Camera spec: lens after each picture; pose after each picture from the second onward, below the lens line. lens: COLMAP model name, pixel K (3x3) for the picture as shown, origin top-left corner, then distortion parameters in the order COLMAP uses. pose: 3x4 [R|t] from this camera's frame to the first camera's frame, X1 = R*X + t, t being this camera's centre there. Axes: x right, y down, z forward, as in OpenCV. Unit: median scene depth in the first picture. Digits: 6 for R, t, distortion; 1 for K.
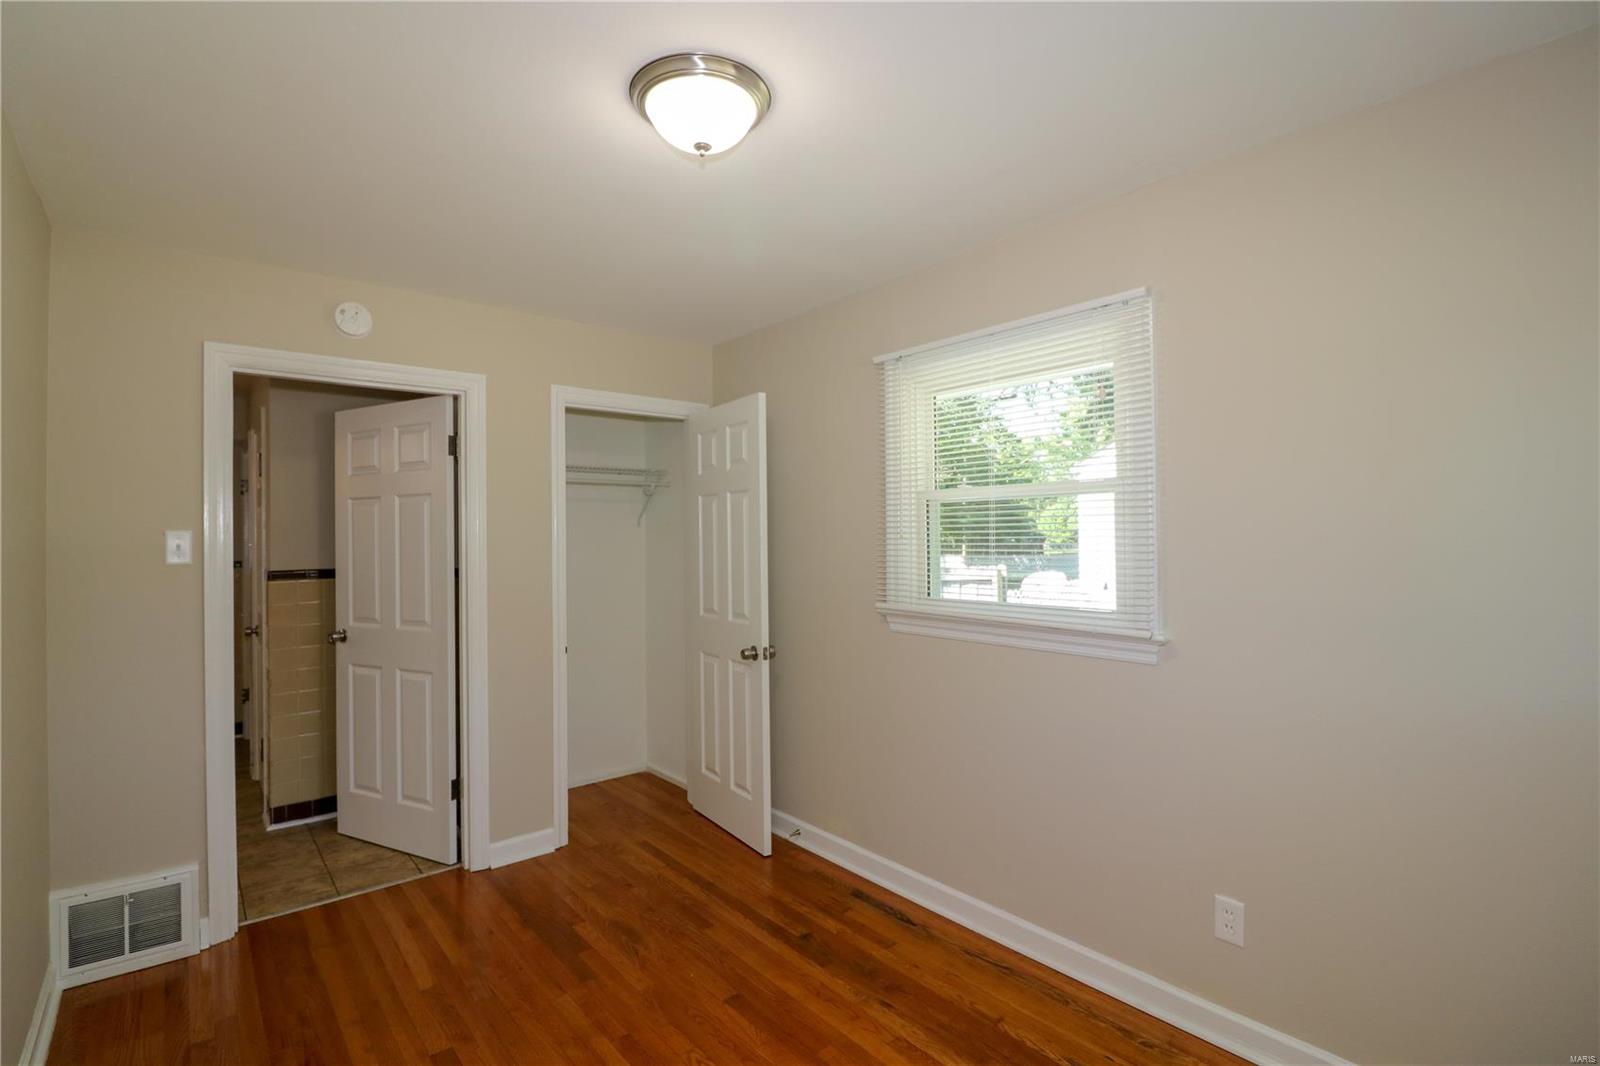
lens RADIAL K [[745.8, 0, 793.5], [0, 745.8, 533.5], [0, 0, 1]] dist [-0.001943, -0.001008]
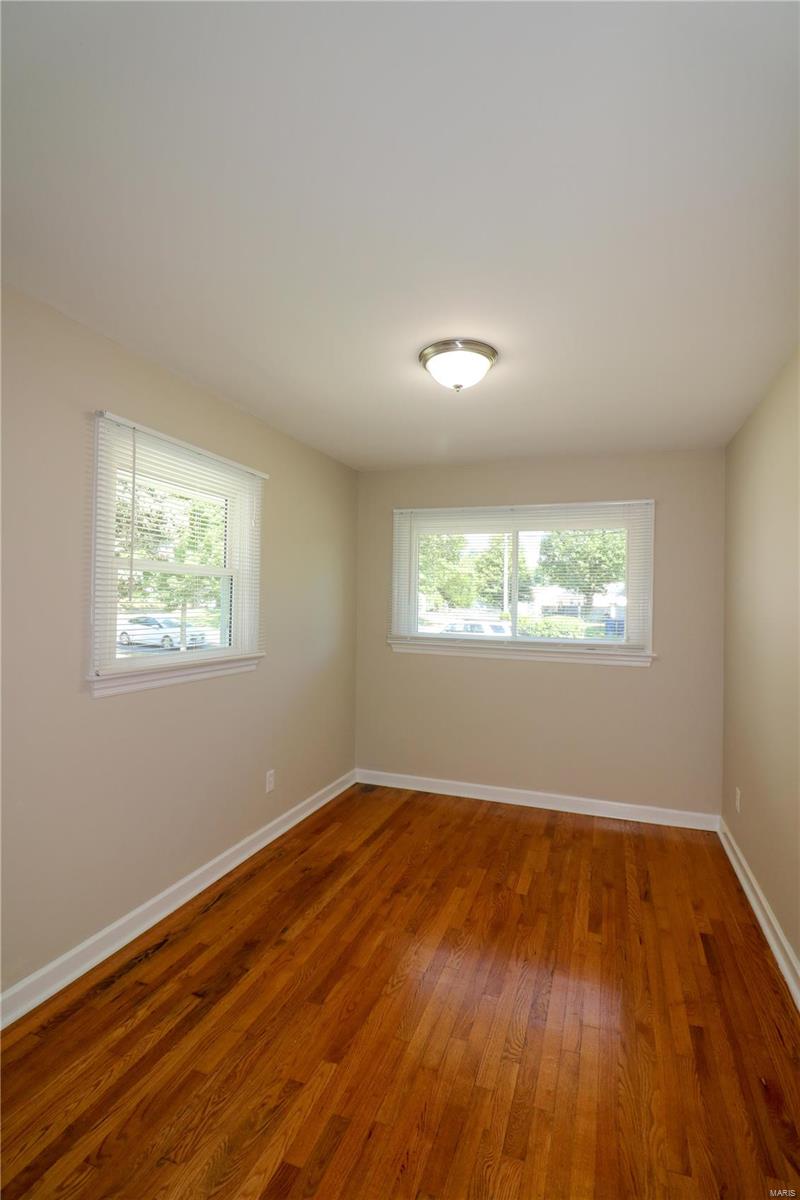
lens RADIAL K [[559.3, 0, 400.0], [0, 559.3, 600.0], [0, 0, 1]] dist [-0.001943, -0.001008]
pose [[-0.490960, 0.007893, 0.871146, -0.816138], [-0.005247, 0.999914, -0.012017, 0.011882], [-0.871166, -0.010470, -0.490876, 1.188356]]
